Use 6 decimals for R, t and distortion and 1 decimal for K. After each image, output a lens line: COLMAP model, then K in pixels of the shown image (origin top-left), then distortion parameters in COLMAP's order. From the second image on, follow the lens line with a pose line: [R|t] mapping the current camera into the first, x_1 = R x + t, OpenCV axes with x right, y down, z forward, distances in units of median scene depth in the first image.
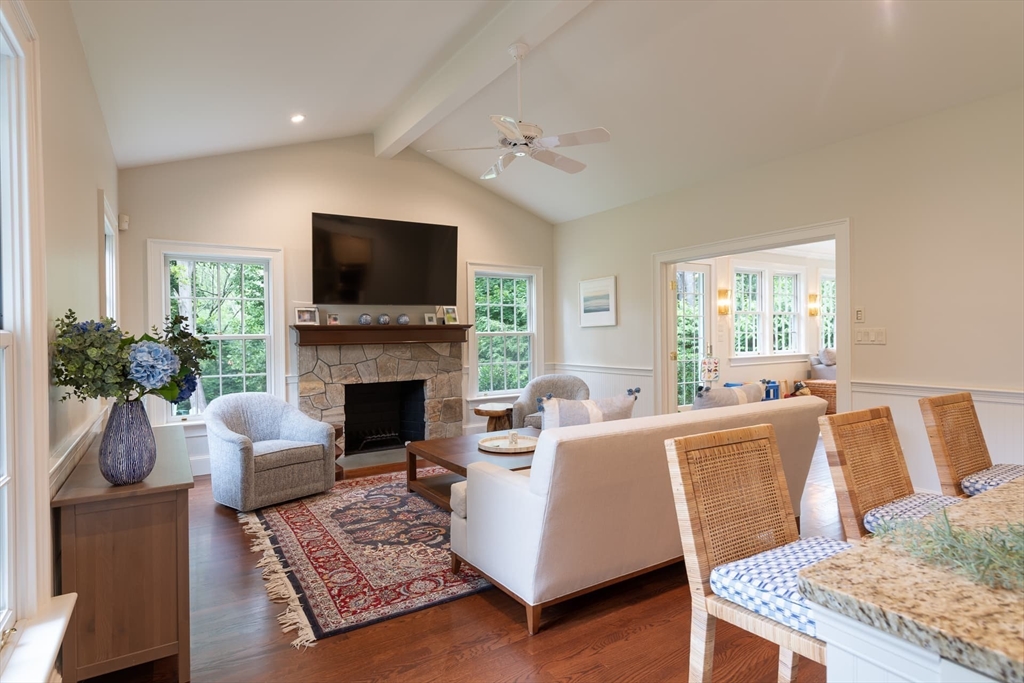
lens RADIAL K [[551.5, 0, 518.0], [0, 551.5, 335.7], [0, 0, 1]] dist [0.005738, -0.002446]
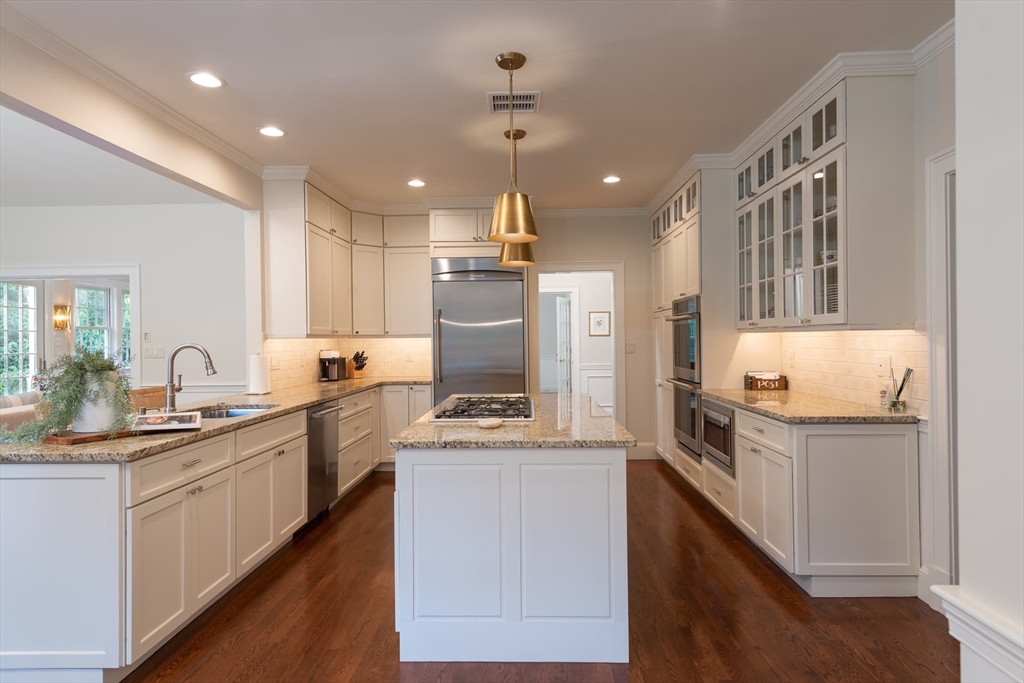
lens RADIAL K [[551.5, 0, 515.9], [0, 551.5, 337.2], [0, 0, 1]] dist [0.005738, -0.002446]
pose [[0.553646, 0.008934, 0.832704, -0.011892], [0.005045, 0.999888, -0.014083, -0.008672], [-0.832737, 0.011998, 0.553539, -0.376848]]
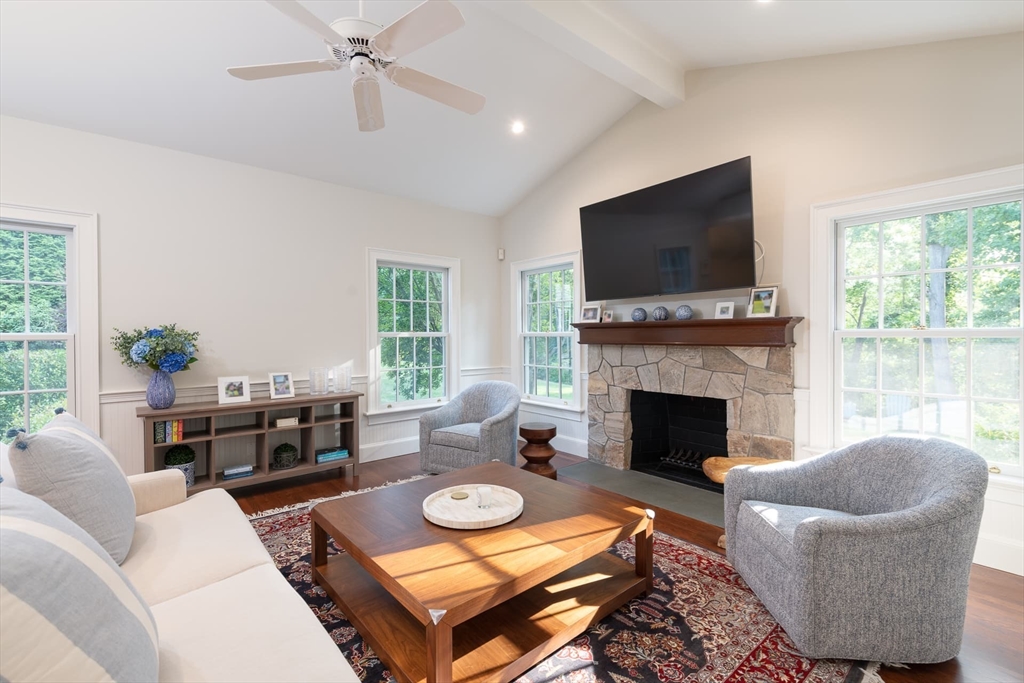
lens RADIAL K [[442.6, 0, 510.0], [0, 442.6, 339.6], [0, 0, 1]] dist [0.002425, 0.000064]
pose [[0.142953, 0.019270, -0.989542, 0.377510], [-0.006817, 0.999806, 0.018485, -0.003023], [0.989706, 0.004103, 0.143056, 0.735993]]
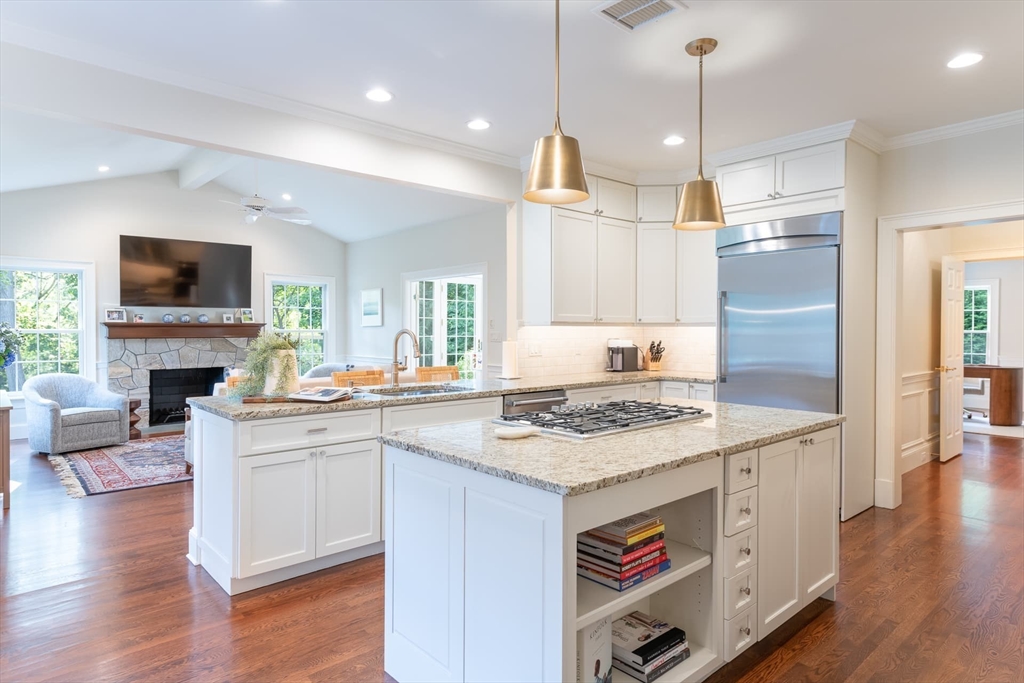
lens RADIAL K [[581.5, 0, 522.5], [0, 581.5, 336.2], [0, 0, 1]] dist [0.012998, -0.013135]
pose [[0.982814, 0.012472, 0.184174, 0.286283], [-0.014057, 0.999875, 0.007301, -0.010339], [-0.184060, -0.009765, 0.982866, -0.483287]]
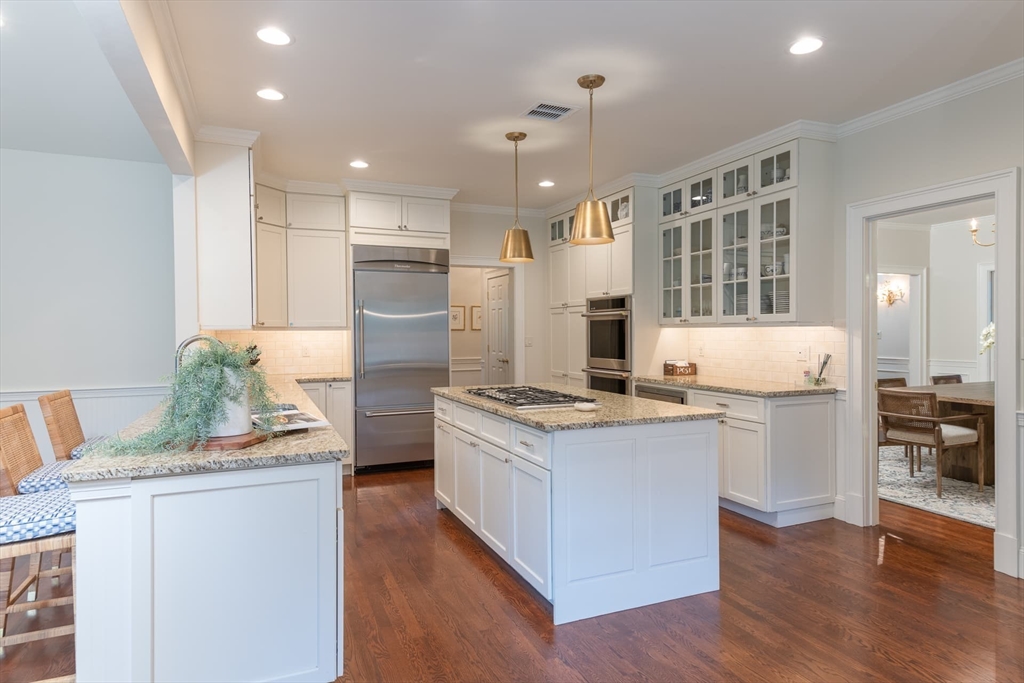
lens RADIAL K [[581.5, 0, 510.0], [0, 581.5, 337.1], [0, 0, 1]] dist [0.012998, -0.013135]
pose [[0.165323, 0.002573, 0.986236, -0.180192], [0.004621, 0.999984, -0.003383, -0.006679], [-0.986229, 0.005117, 0.165309, -0.130402]]
